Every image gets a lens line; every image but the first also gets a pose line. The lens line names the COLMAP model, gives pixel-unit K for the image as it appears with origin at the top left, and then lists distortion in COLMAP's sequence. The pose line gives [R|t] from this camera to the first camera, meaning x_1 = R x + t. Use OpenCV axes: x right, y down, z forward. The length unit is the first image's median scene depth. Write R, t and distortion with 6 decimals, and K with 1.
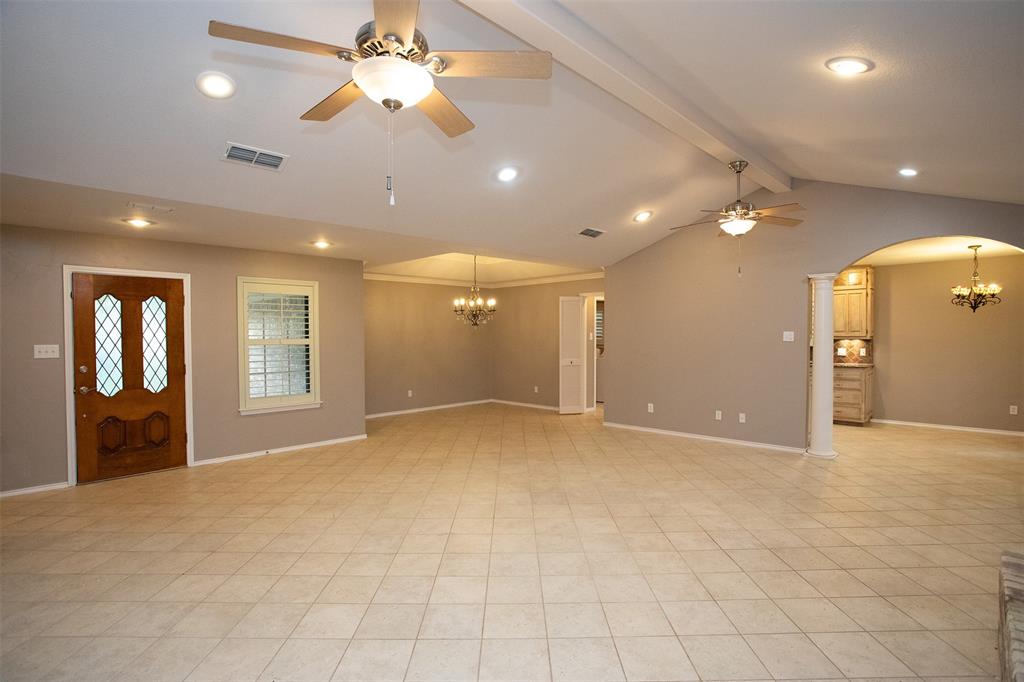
lens RADIAL K [[495.8, 0, 514.7], [0, 495.8, 345.3], [0, 0, 1]] dist [-0.077209, 0.033487]
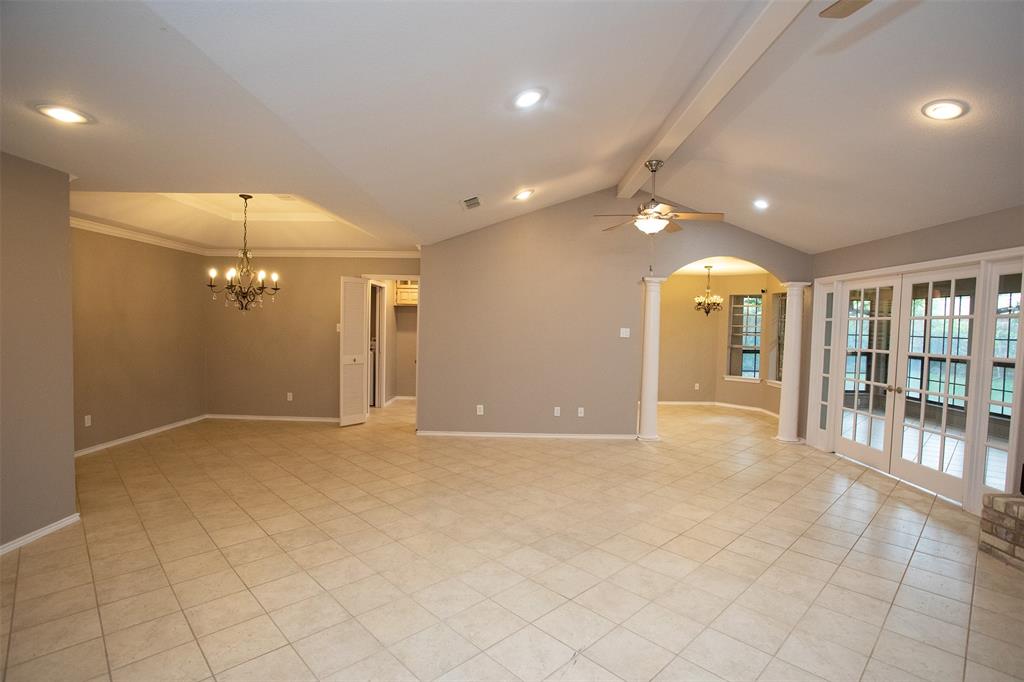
lens RADIAL K [[495.8, 0, 514.7], [0, 495.8, 345.3], [0, 0, 1]] dist [-0.077209, 0.033487]
pose [[0.717930, -0.008685, 0.696061, -0.292635], [-0.007454, 0.999769, 0.020163, -0.008440], [-0.696076, -0.019664, 0.717699, 0.296905]]
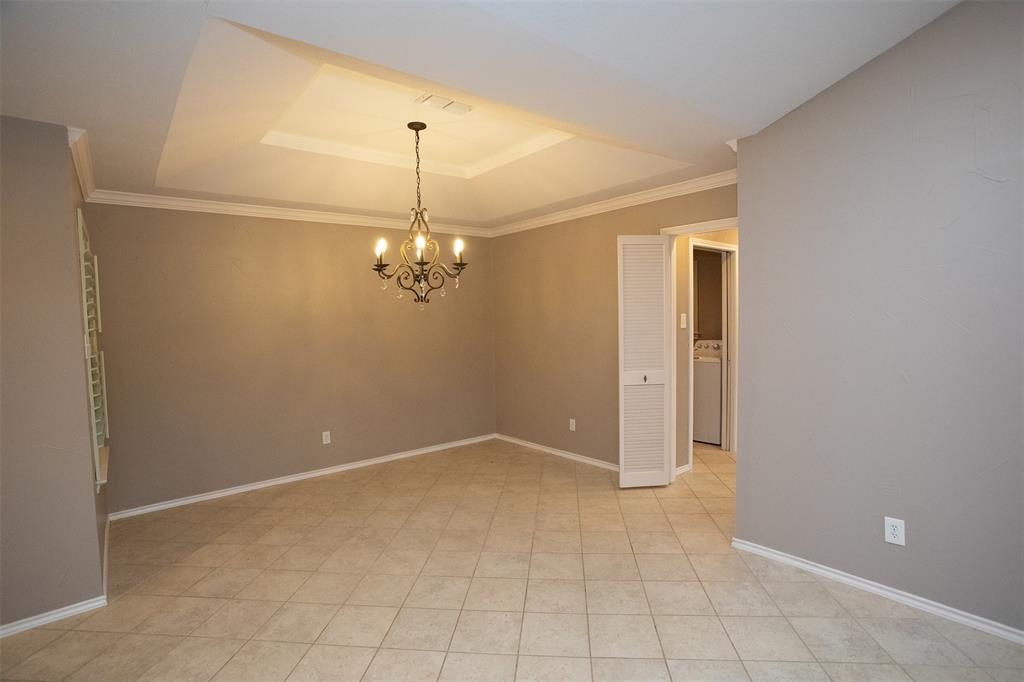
lens RADIAL K [[495.8, 0, 514.7], [0, 495.8, 345.3], [0, 0, 1]] dist [-0.077209, 0.033487]
pose [[0.994787, -0.014297, -0.100967, 0.047272], [0.017918, 0.999225, 0.035045, -0.016892], [0.100388, -0.036671, 0.994272, 0.621232]]
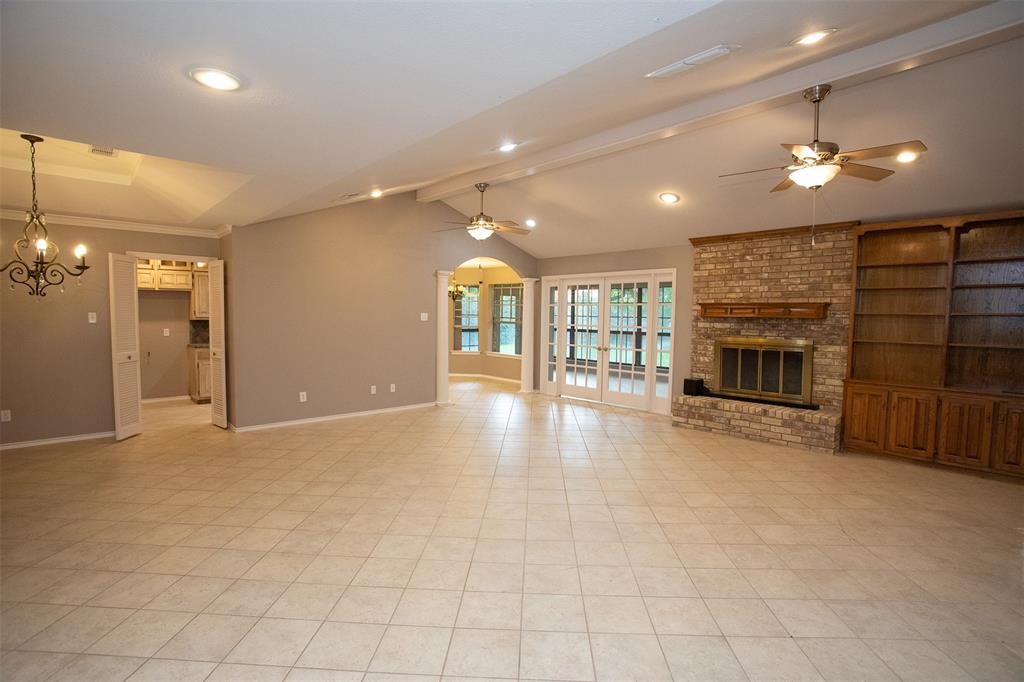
lens RADIAL K [[495.8, 0, 514.7], [0, 495.8, 345.3], [0, 0, 1]] dist [-0.077209, 0.033487]
pose [[0.048402, -0.057243, 0.997186, -0.562550], [0.013571, 0.998302, 0.056648, -0.011233], [-0.998736, 0.010791, 0.049097, 0.544883]]
